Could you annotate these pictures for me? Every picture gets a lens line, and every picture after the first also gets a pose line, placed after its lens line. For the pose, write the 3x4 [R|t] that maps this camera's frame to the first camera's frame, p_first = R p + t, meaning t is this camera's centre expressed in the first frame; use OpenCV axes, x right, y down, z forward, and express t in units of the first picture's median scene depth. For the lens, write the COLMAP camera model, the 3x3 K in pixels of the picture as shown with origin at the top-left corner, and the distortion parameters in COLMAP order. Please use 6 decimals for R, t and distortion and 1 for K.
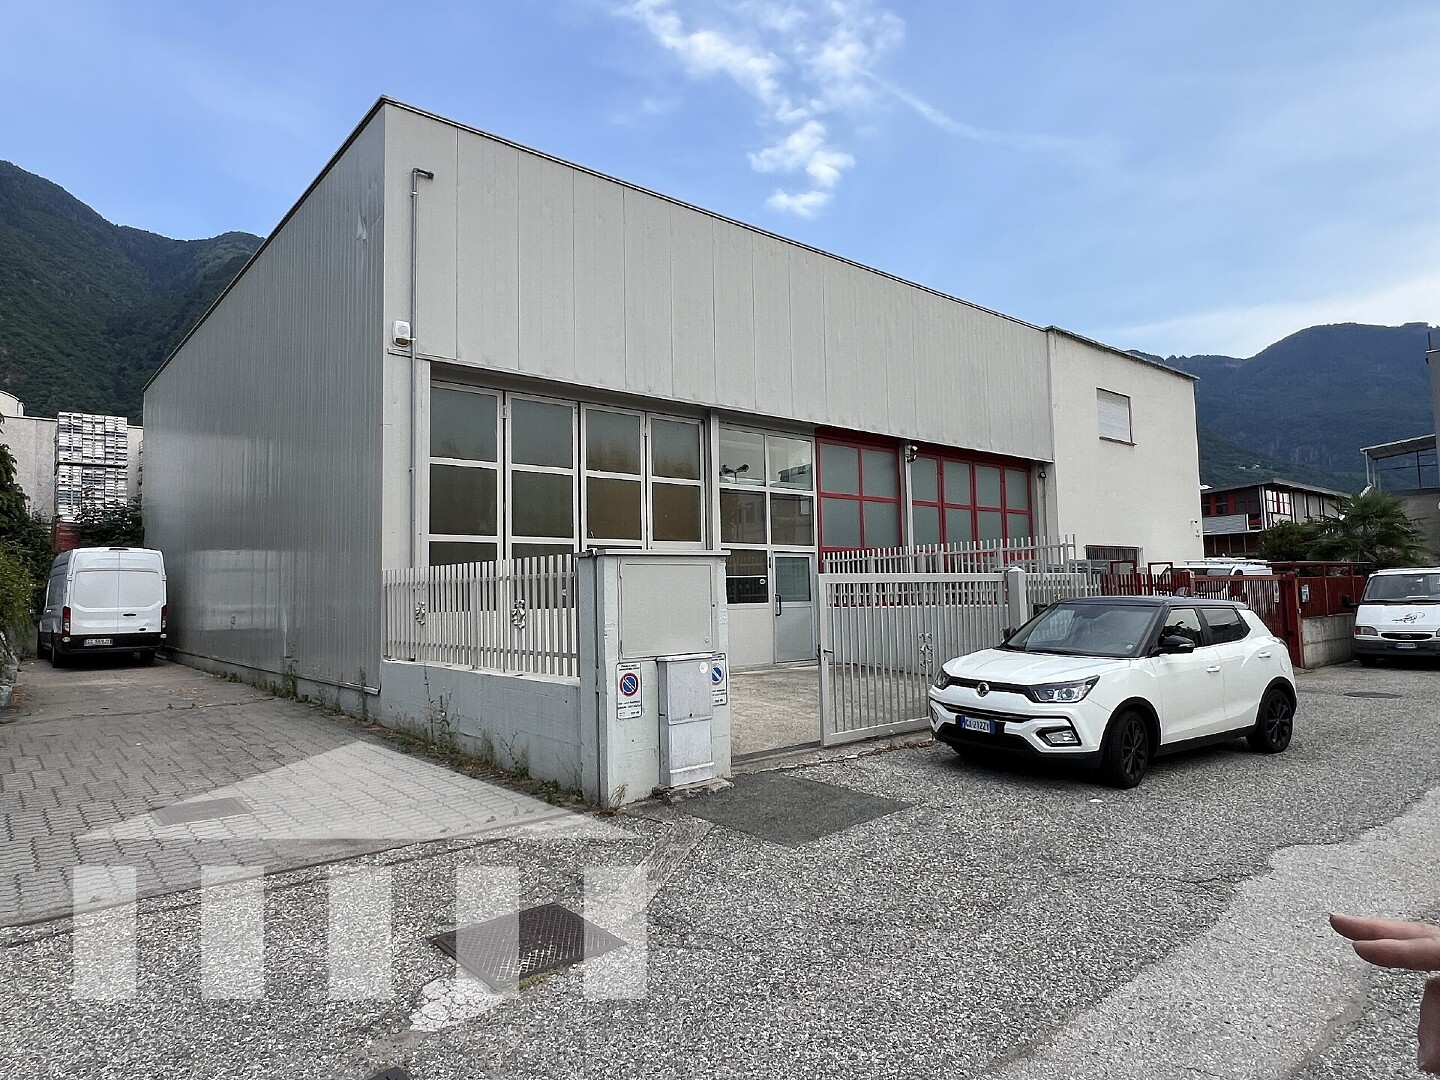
lens RADIAL K [[863.5, 0, 720.0], [0, 863.5, 540.0], [0, 0, 1]] dist [0.006177, 0.000366]
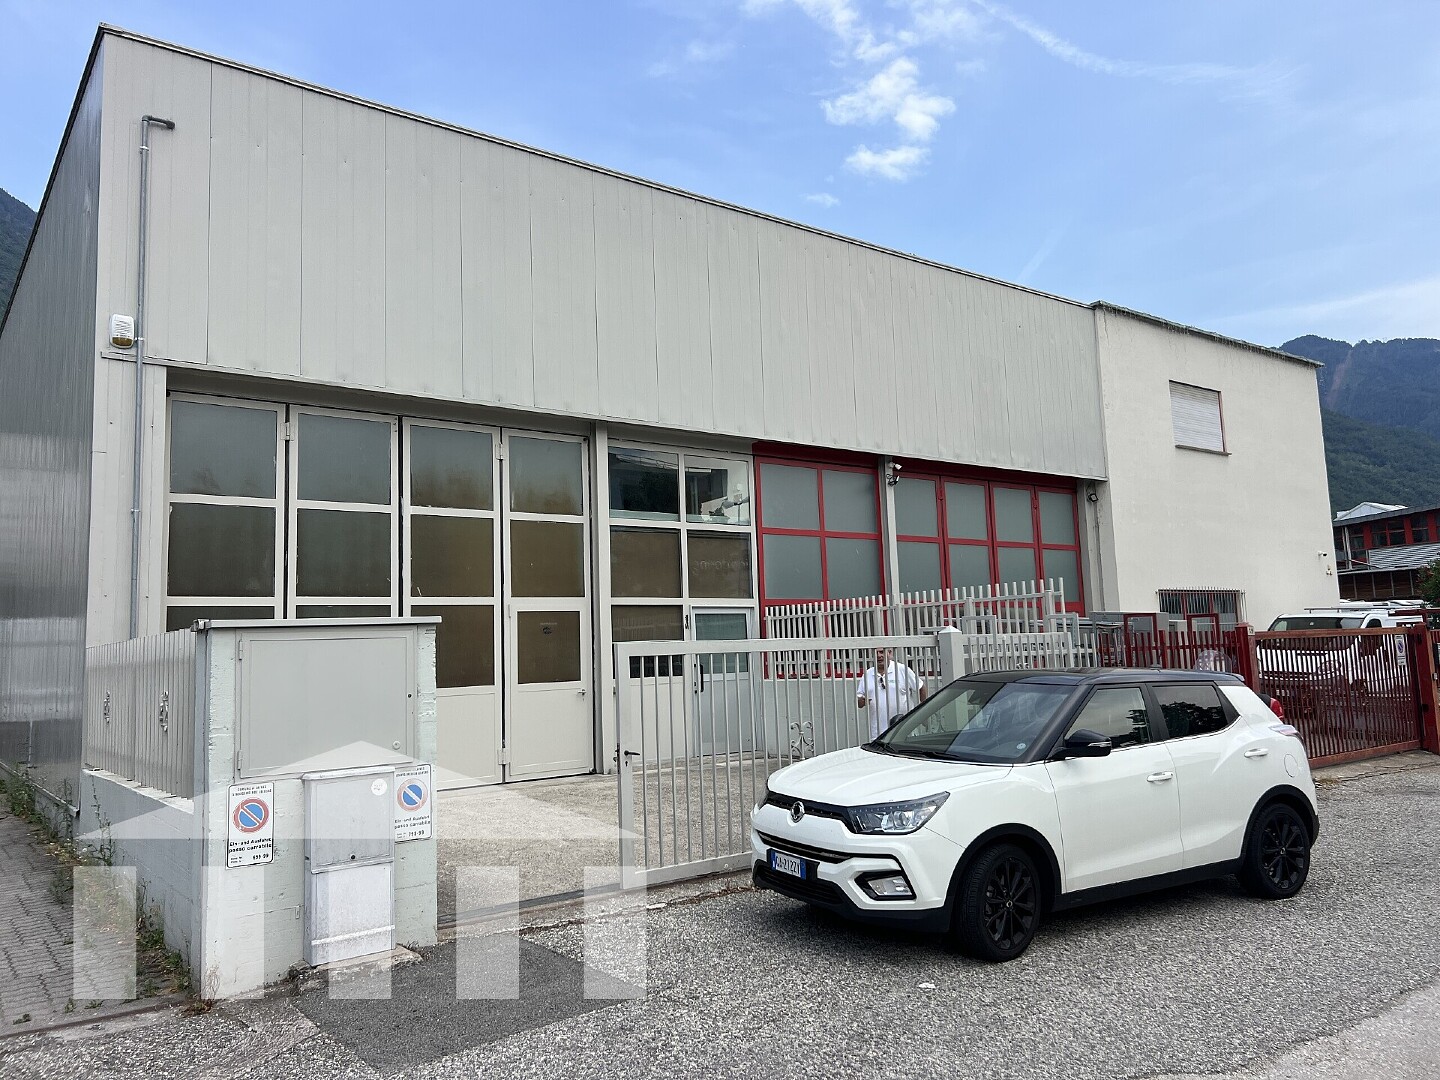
lens RADIAL K [[1070.9, 0, 726.9], [0, 1070.9, 540.8], [0, 0, 1]] dist [0.055990, -0.056135]
pose [[0.998419, -0.021670, -0.051872, 0.231067], [0.019393, 0.998843, -0.044005, -0.004841], [0.052765, 0.042929, 0.997684, 0.103442]]
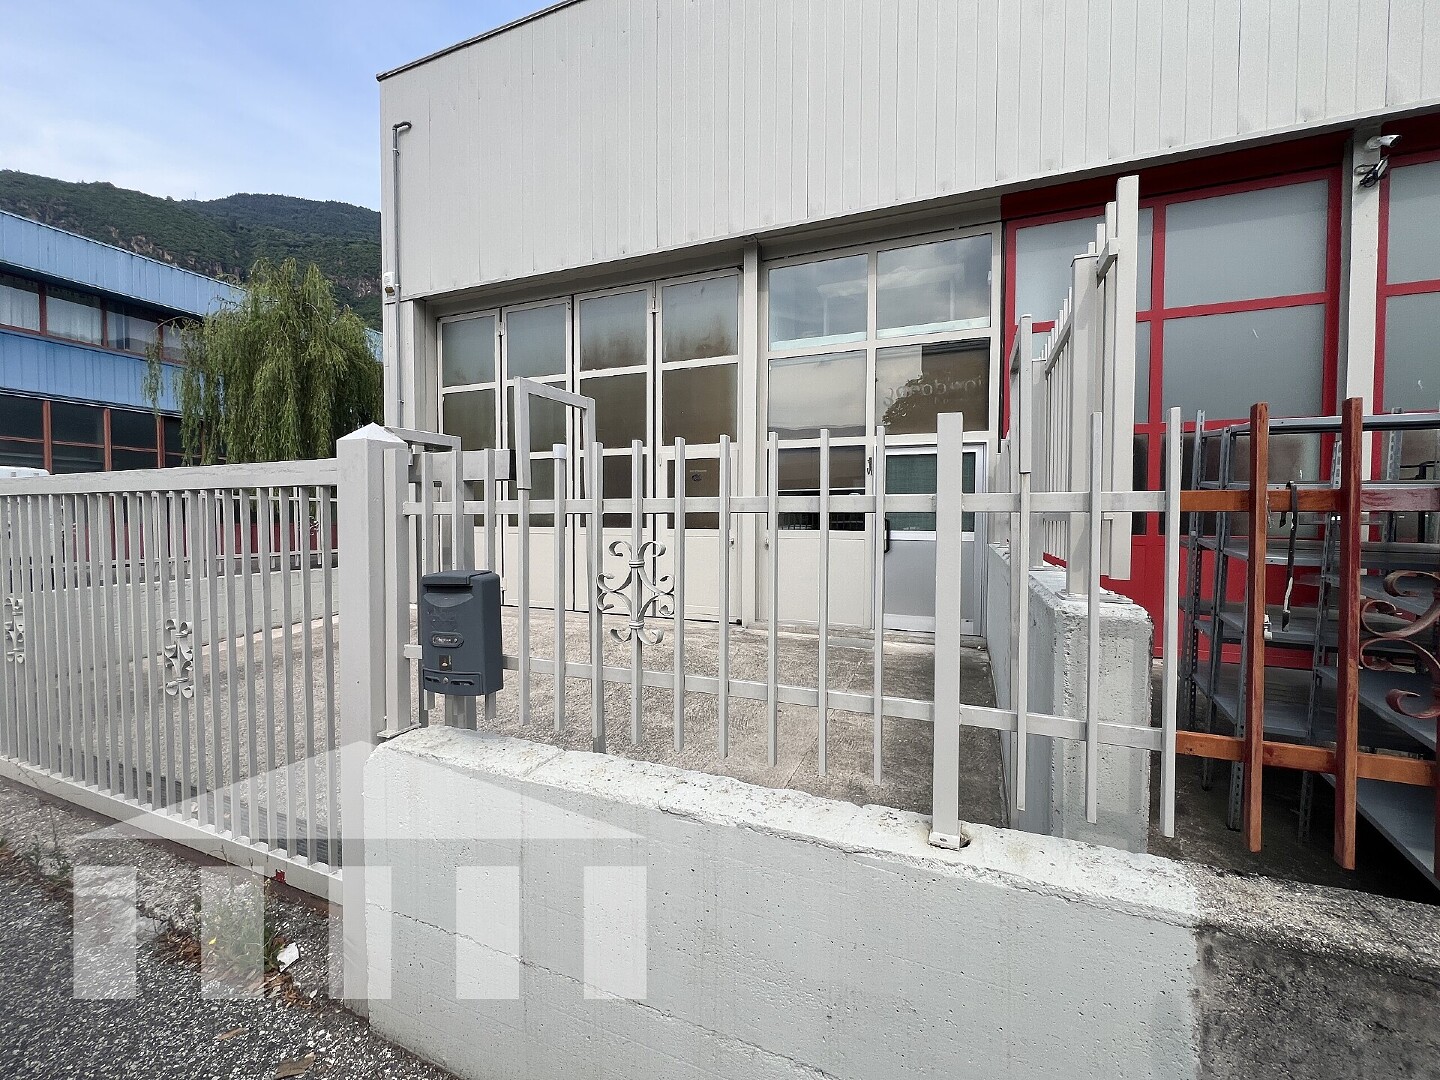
lens RADIAL K [[578.4, 0, 717.4], [0, 578.4, 537.3], [0, 0, 1]] dist [-0.001430, 0.000013]
pose [[0.458262, 0.049384, -0.887444, 0.605608], [0.040155, 0.996285, 0.076176, 0.066040], [0.887909, -0.070544, 0.454577, 1.148871]]
